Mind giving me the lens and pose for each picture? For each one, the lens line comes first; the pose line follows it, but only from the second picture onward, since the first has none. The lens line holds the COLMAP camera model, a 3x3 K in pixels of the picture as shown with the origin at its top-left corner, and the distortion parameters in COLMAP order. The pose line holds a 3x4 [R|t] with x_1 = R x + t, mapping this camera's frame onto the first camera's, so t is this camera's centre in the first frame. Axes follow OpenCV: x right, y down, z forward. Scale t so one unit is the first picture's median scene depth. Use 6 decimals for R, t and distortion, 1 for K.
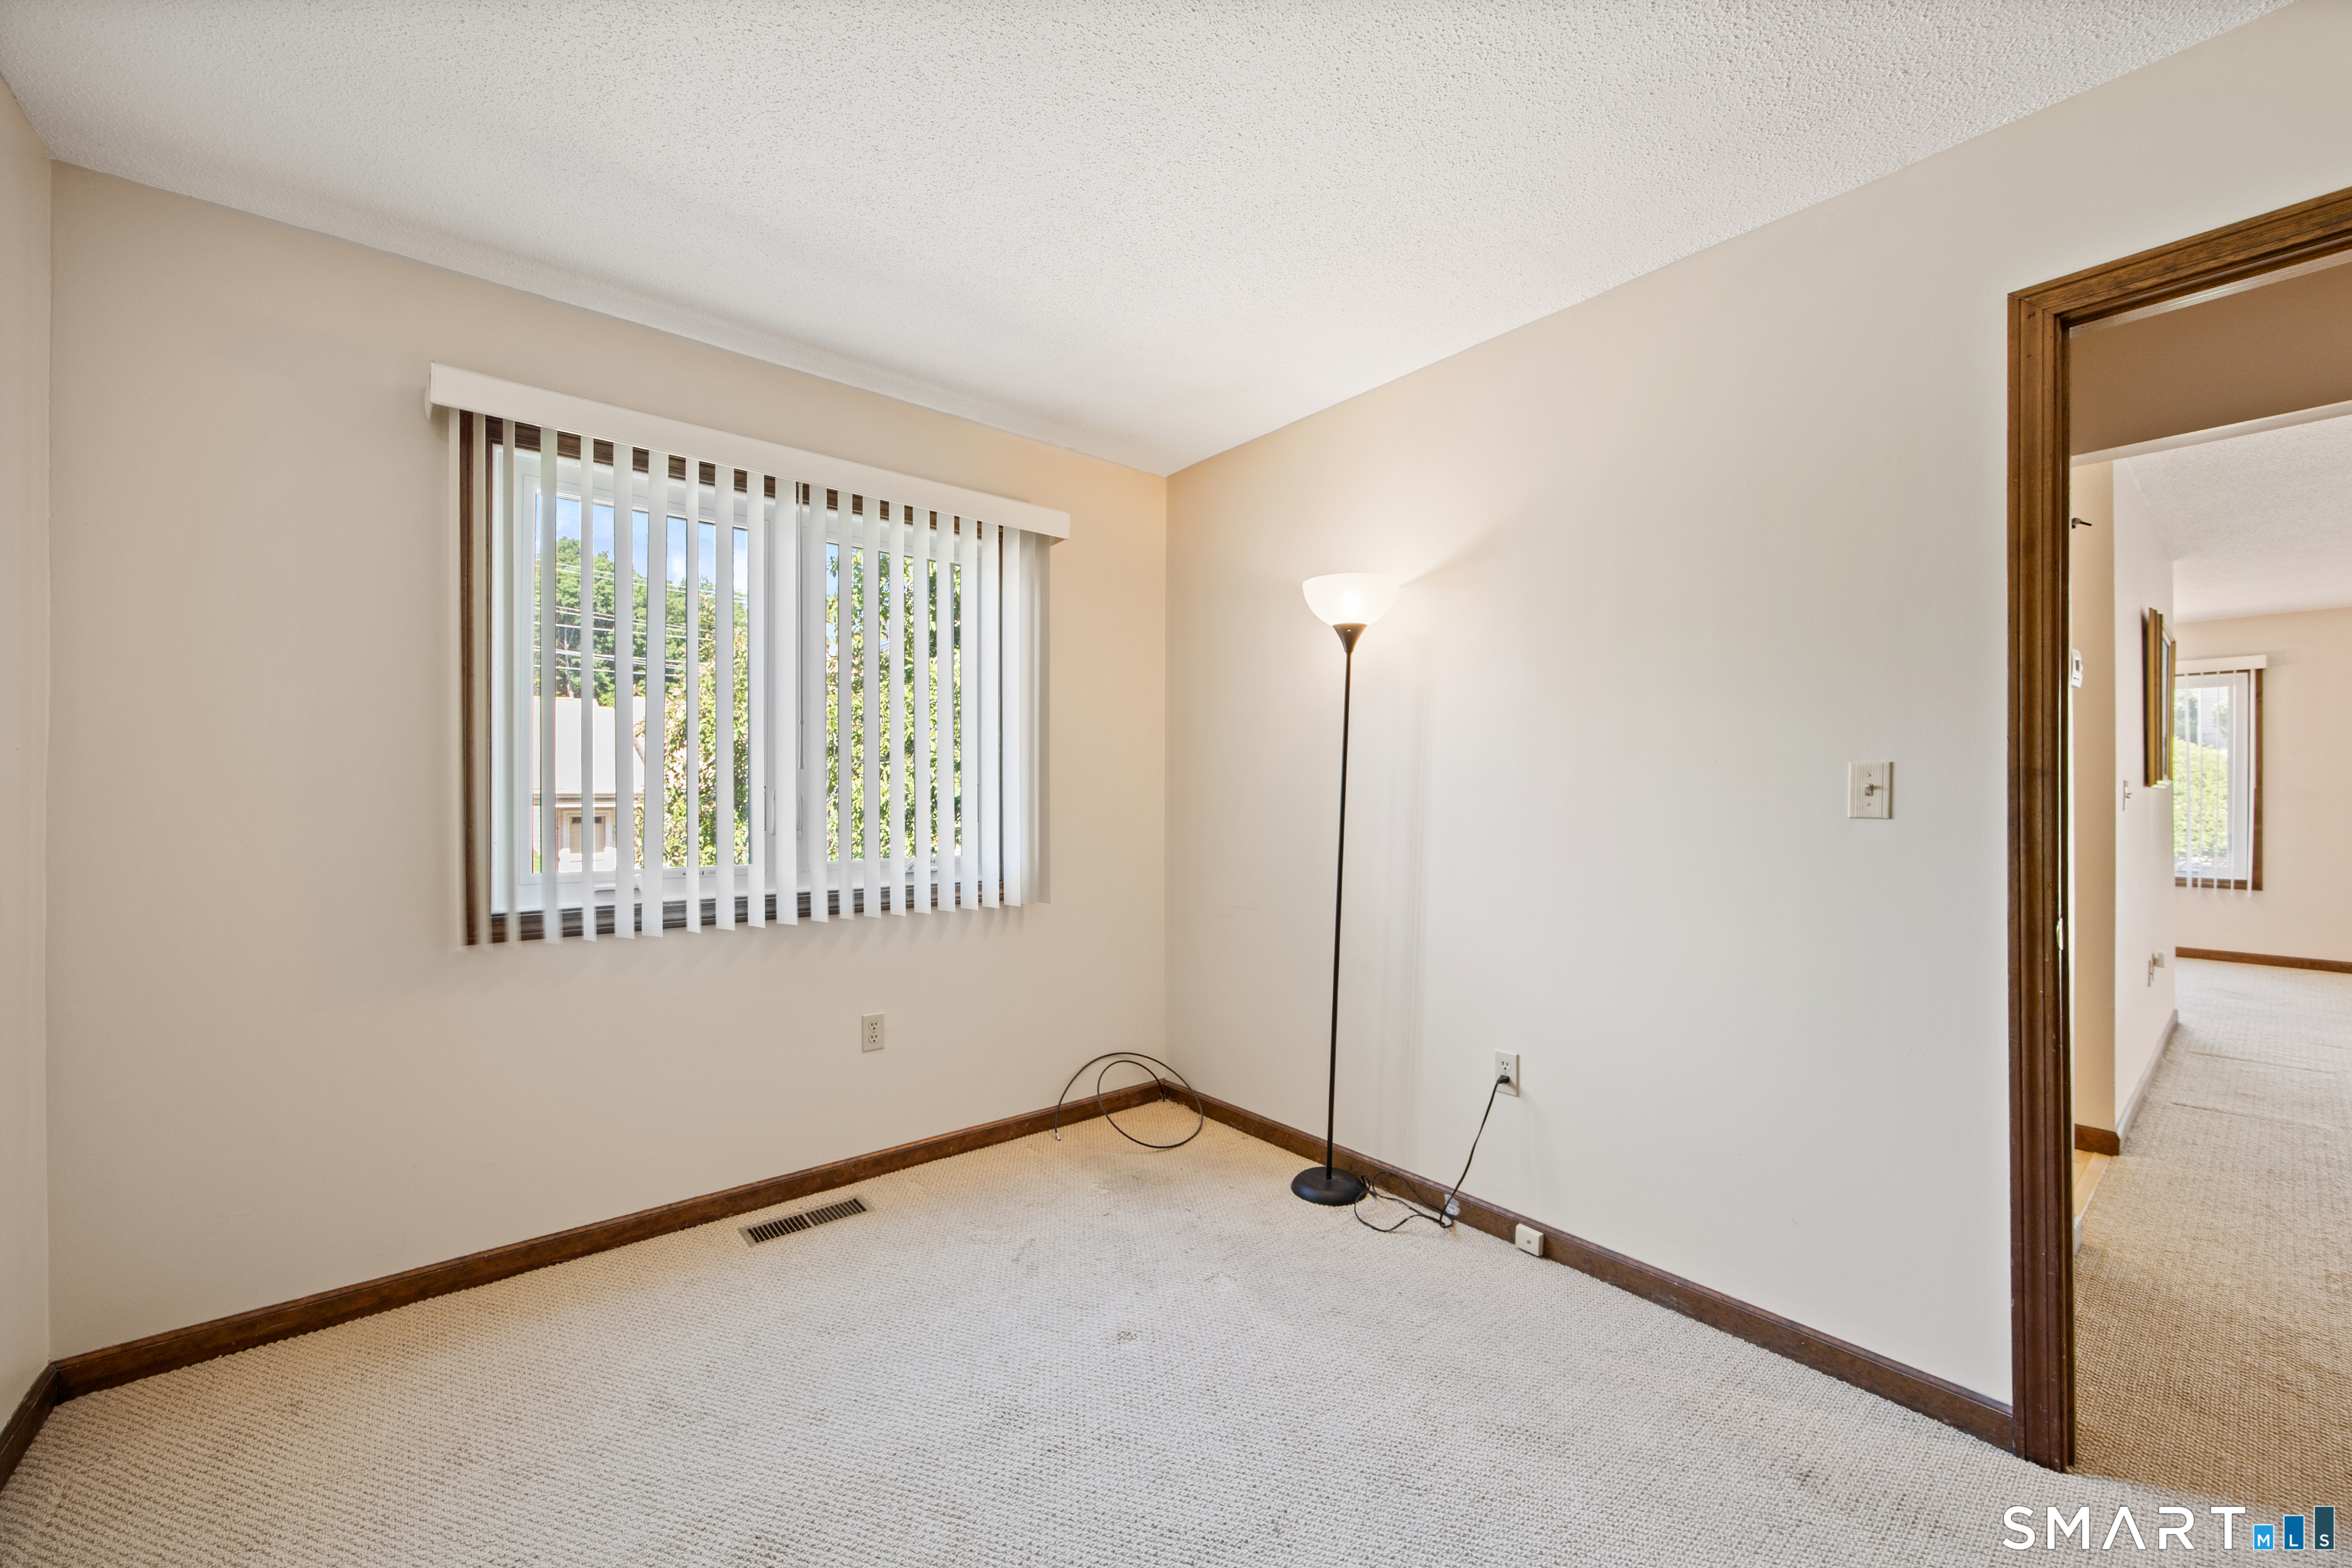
lens RADIAL K [[913.2, 0, 1168.5], [0, 913.2, 778.2], [0, 0, 1]] dist [0.000233, -0.000004]
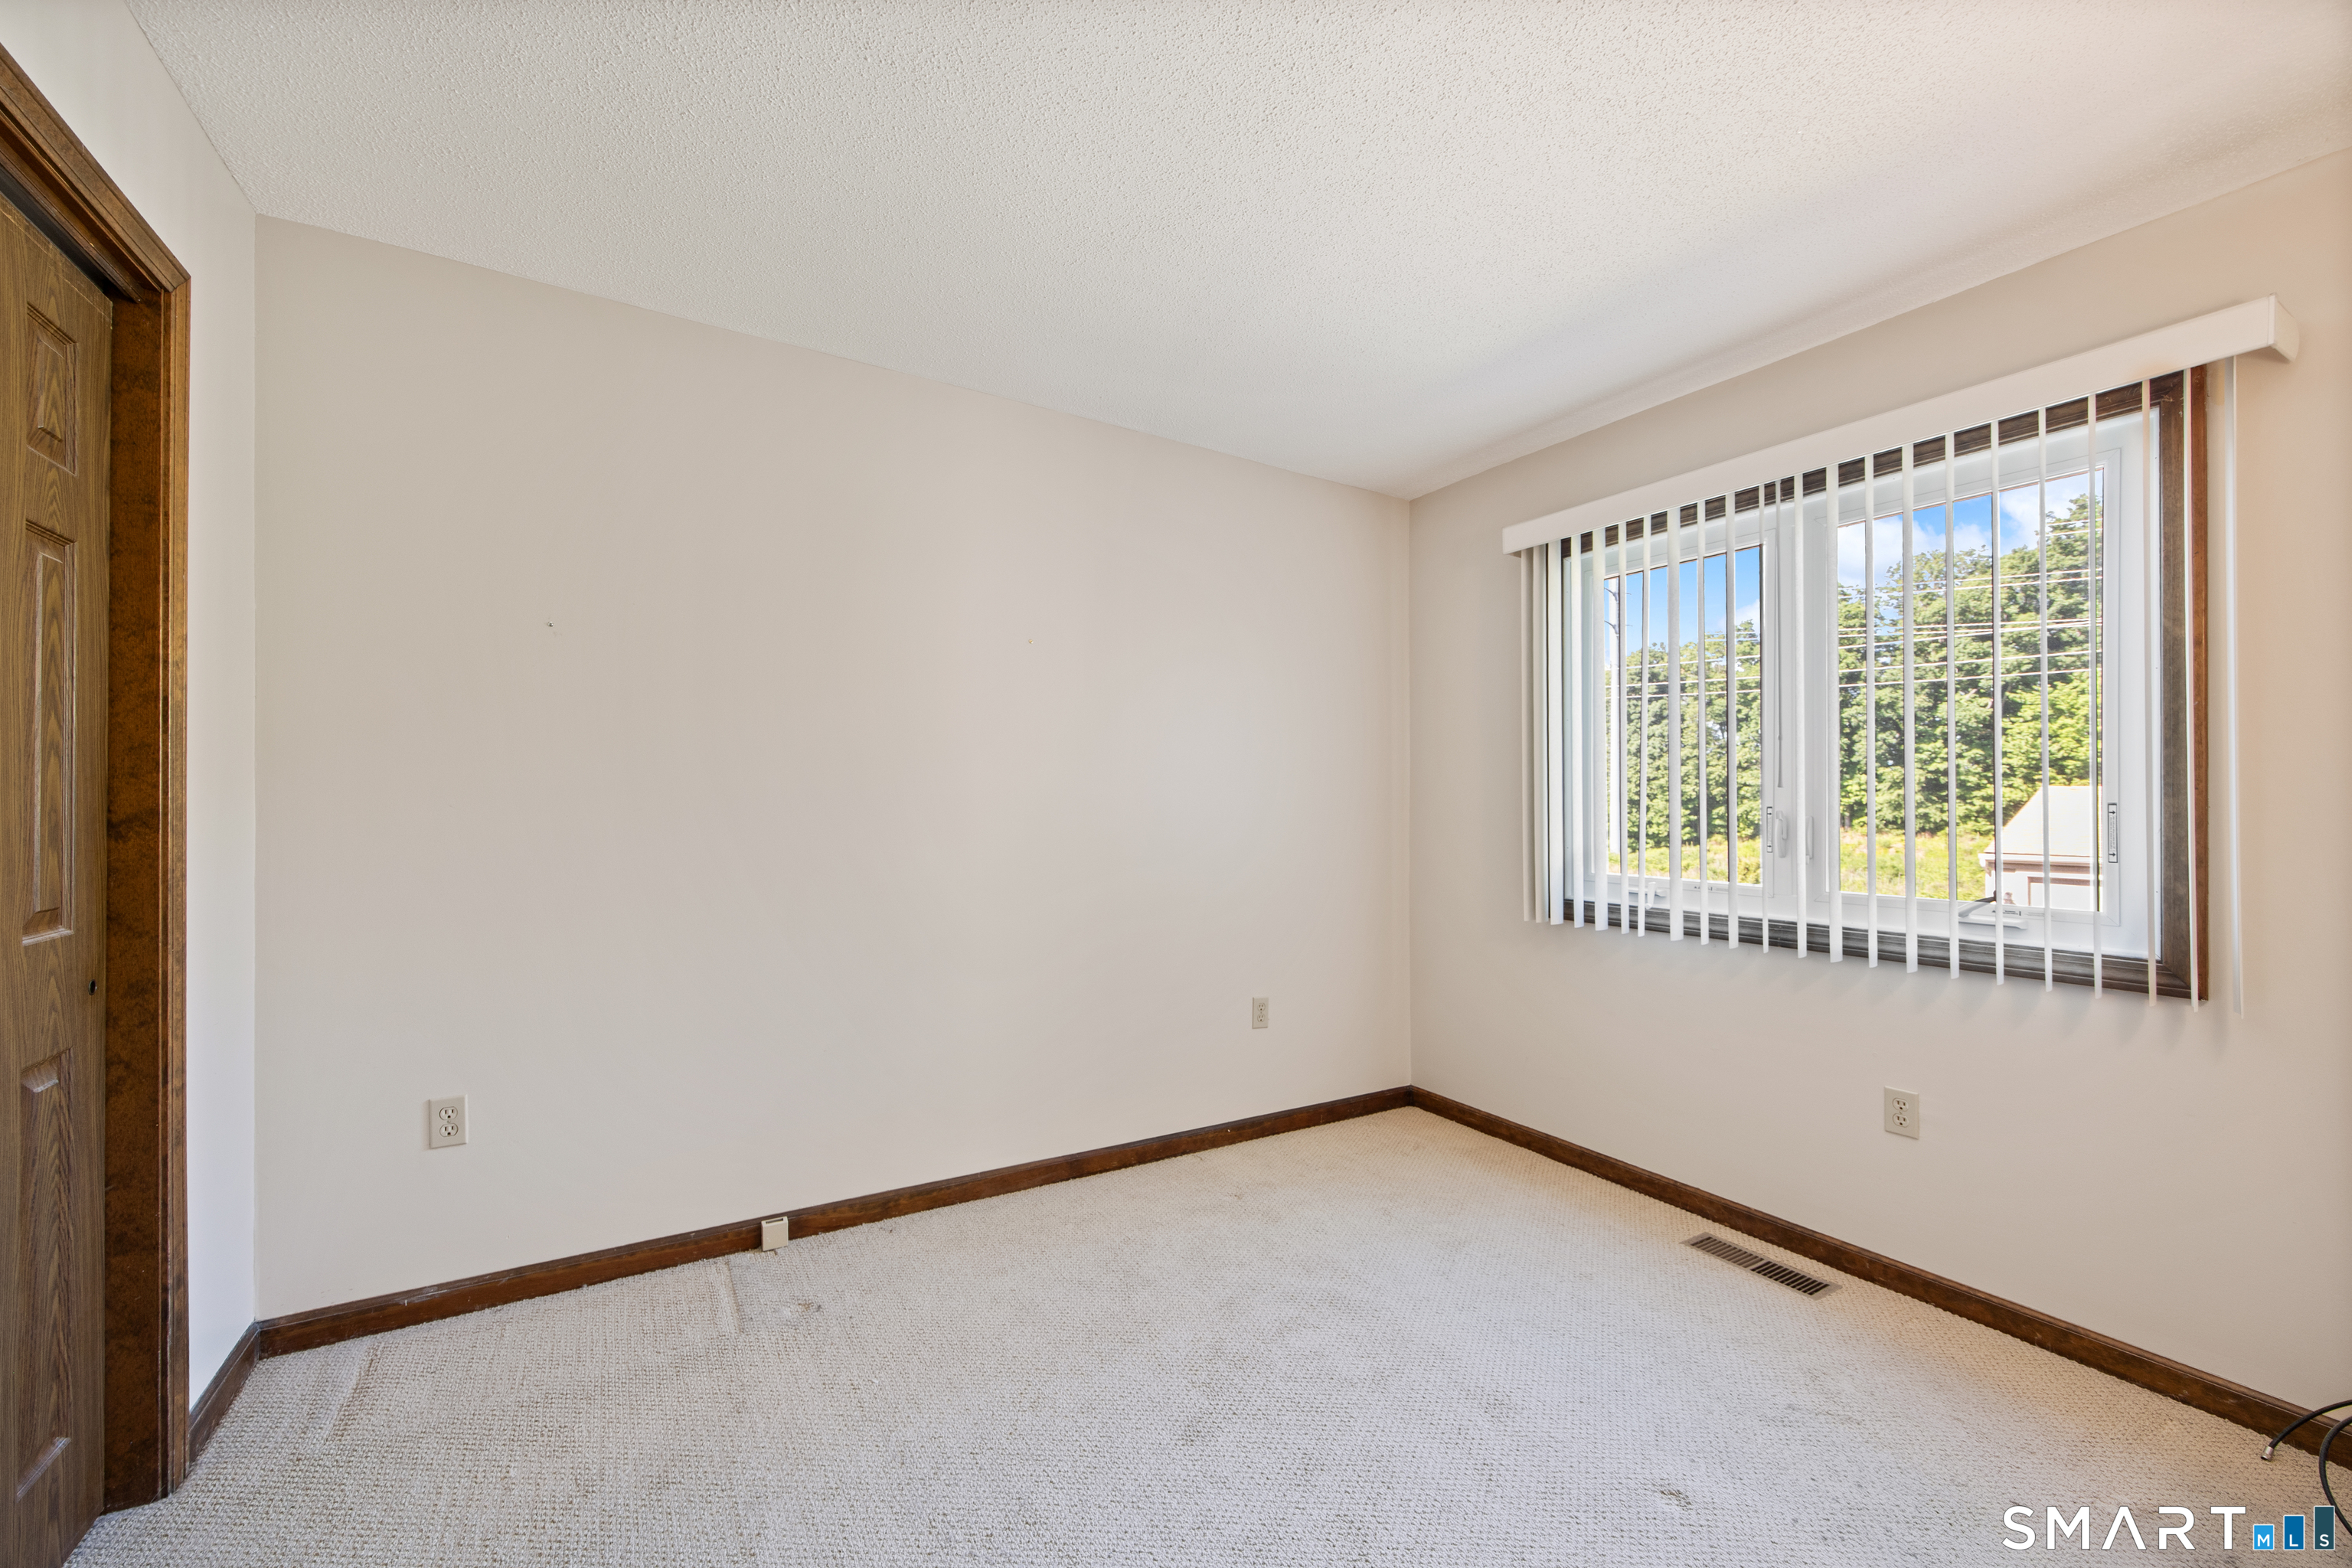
lens RADIAL K [[931.9, 0, 1172.6], [0, 931.9, 805.9], [0, 0, 1]] dist [0.002473, -0.000081]
pose [[-0.148771, -0.001172, -0.988871, 0.674851], [0.005385, 0.999984, -0.001995, 0.007194], [0.988857, -0.005622, -0.148762, 0.566075]]
